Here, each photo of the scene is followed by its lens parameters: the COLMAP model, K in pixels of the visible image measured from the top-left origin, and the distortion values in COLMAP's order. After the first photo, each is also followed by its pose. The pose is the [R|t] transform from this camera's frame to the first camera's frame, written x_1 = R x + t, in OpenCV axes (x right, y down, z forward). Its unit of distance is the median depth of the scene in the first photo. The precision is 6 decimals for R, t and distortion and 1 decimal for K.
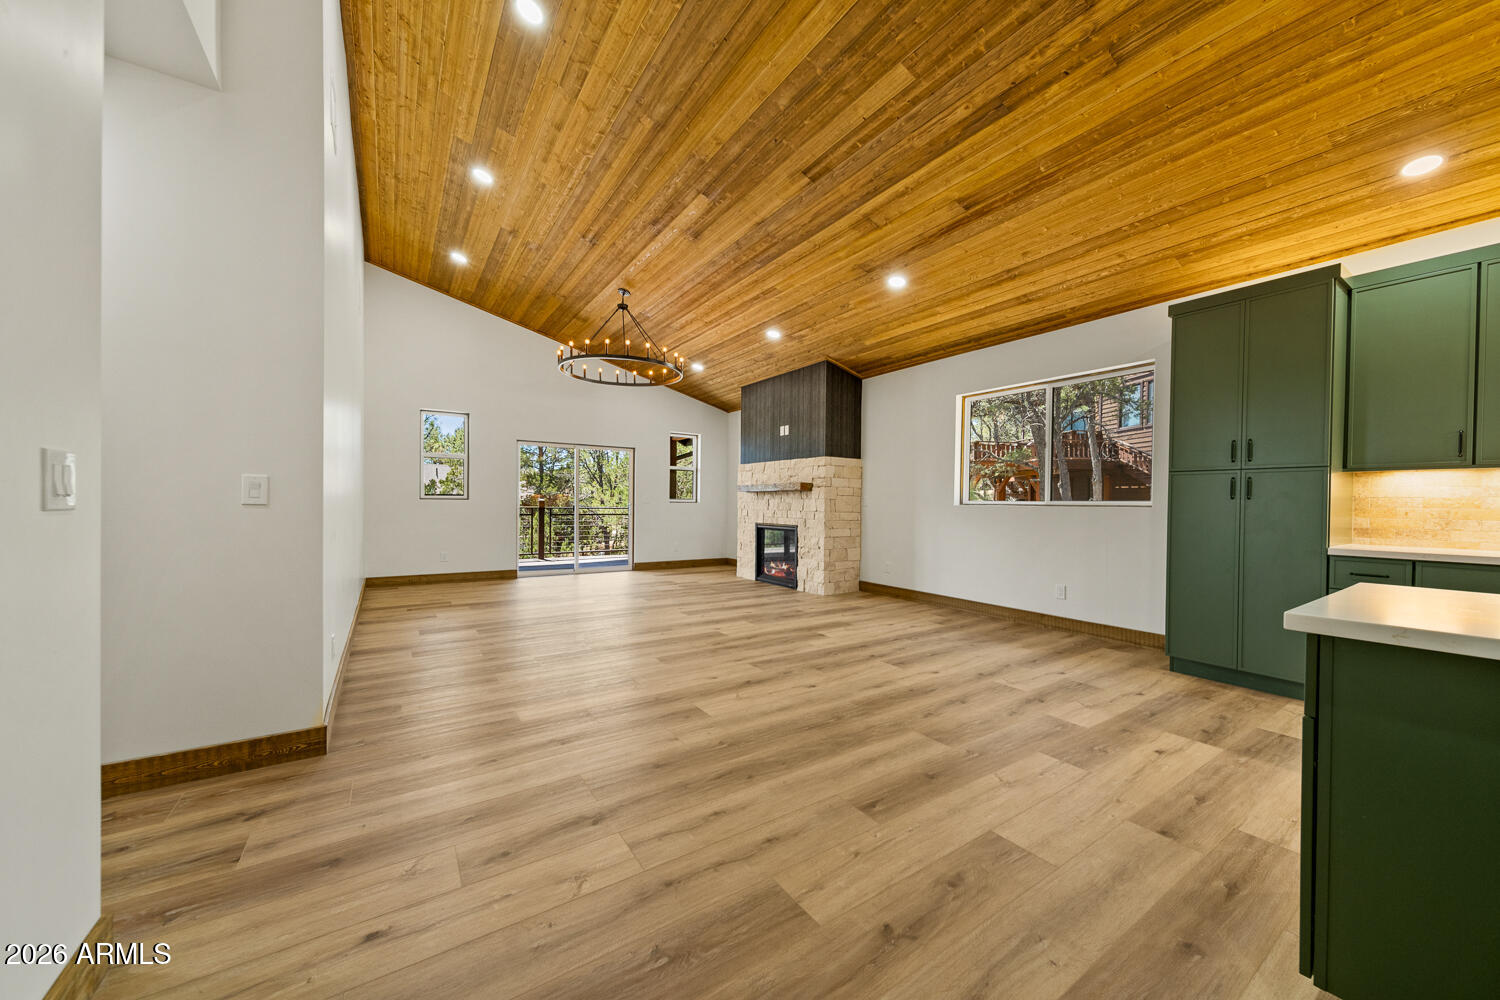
lens RADIAL K [[536.0, 0, 749.7], [0, 536.0, 509.8], [0, 0, 1]] dist [0.008118, -0.002662]
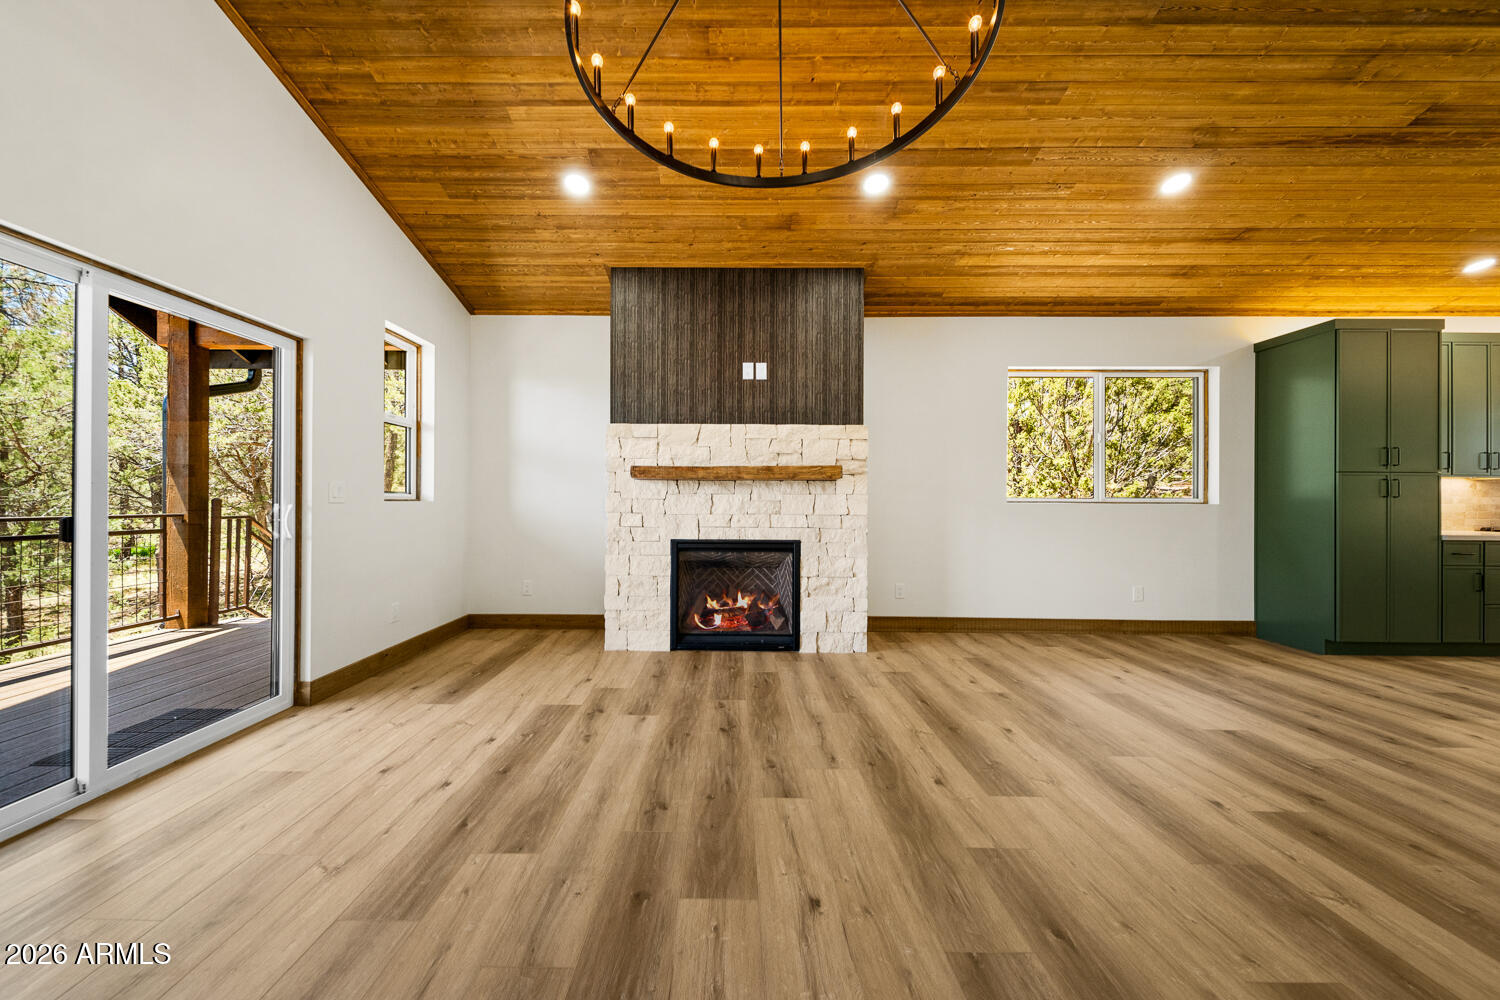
lens RADIAL K [[536.0, 0, 728.5], [0, 536.0, 501.4], [0, 0, 1]] dist [0.008118, -0.002662]
pose [[0.565039, -0.009057, 0.825014, -0.452690], [0.011022, 0.999933, 0.003428, -0.016129], [-0.824990, 0.007156, 0.565101, 0.780015]]
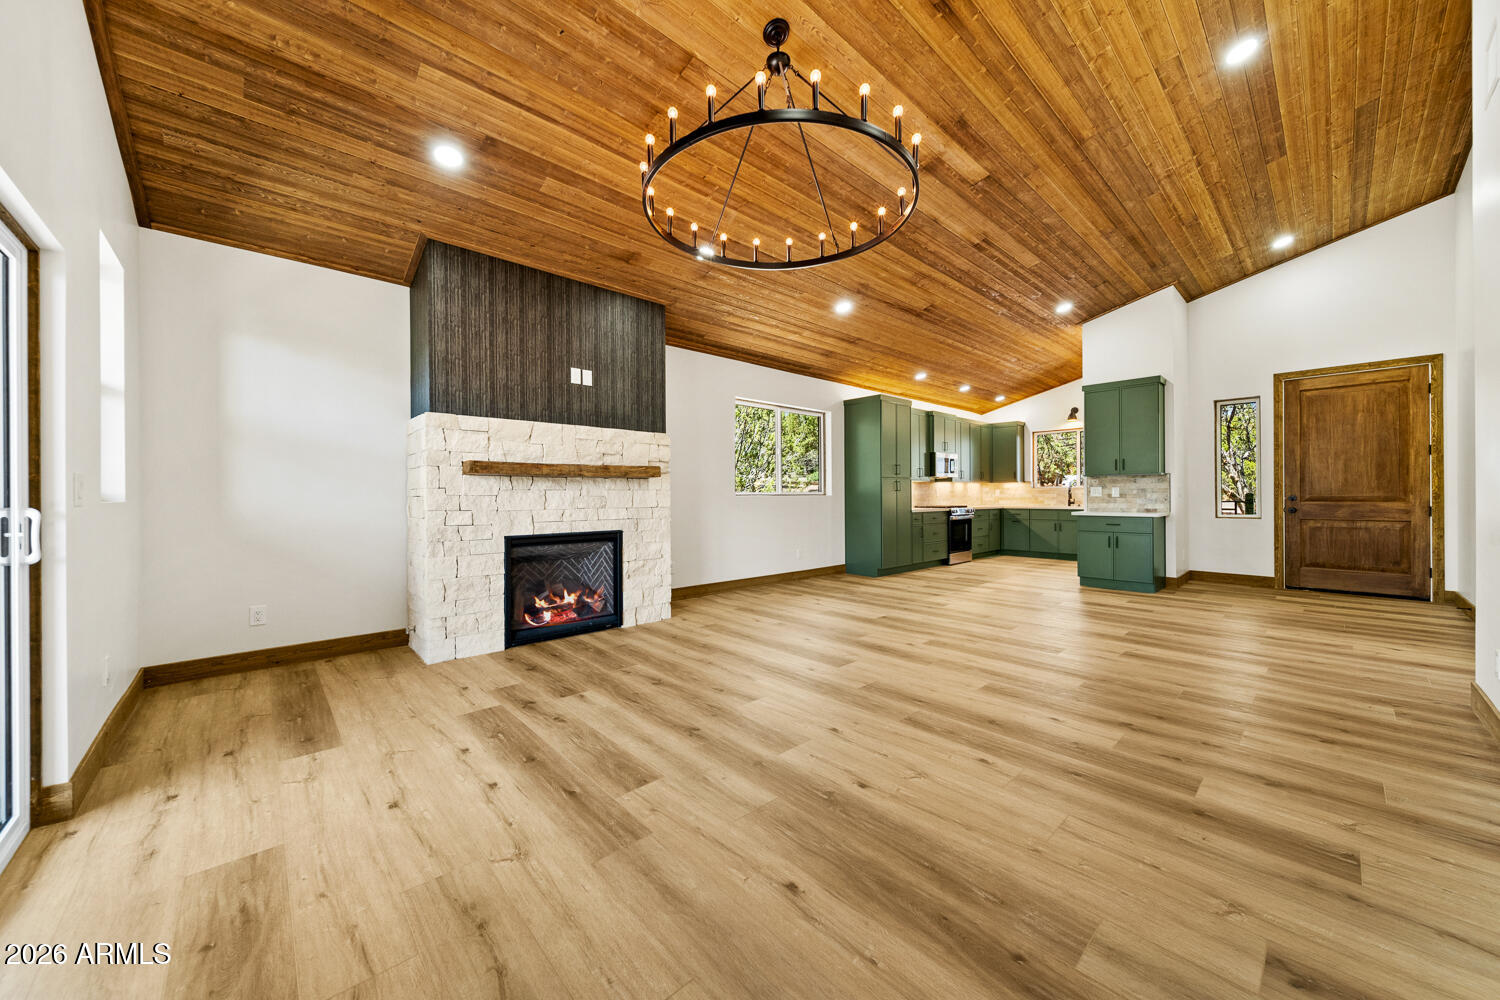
lens RADIAL K [[536.0, 0, 748.9], [0, 536.0, 496.0], [0, 0, 1]] dist [0.008118, -0.002662]
pose [[-0.152785, -0.011531, 0.988192, -0.620734], [0.015493, 0.999781, 0.014062, -0.020767], [-0.988138, 0.017459, -0.152573, 0.999620]]
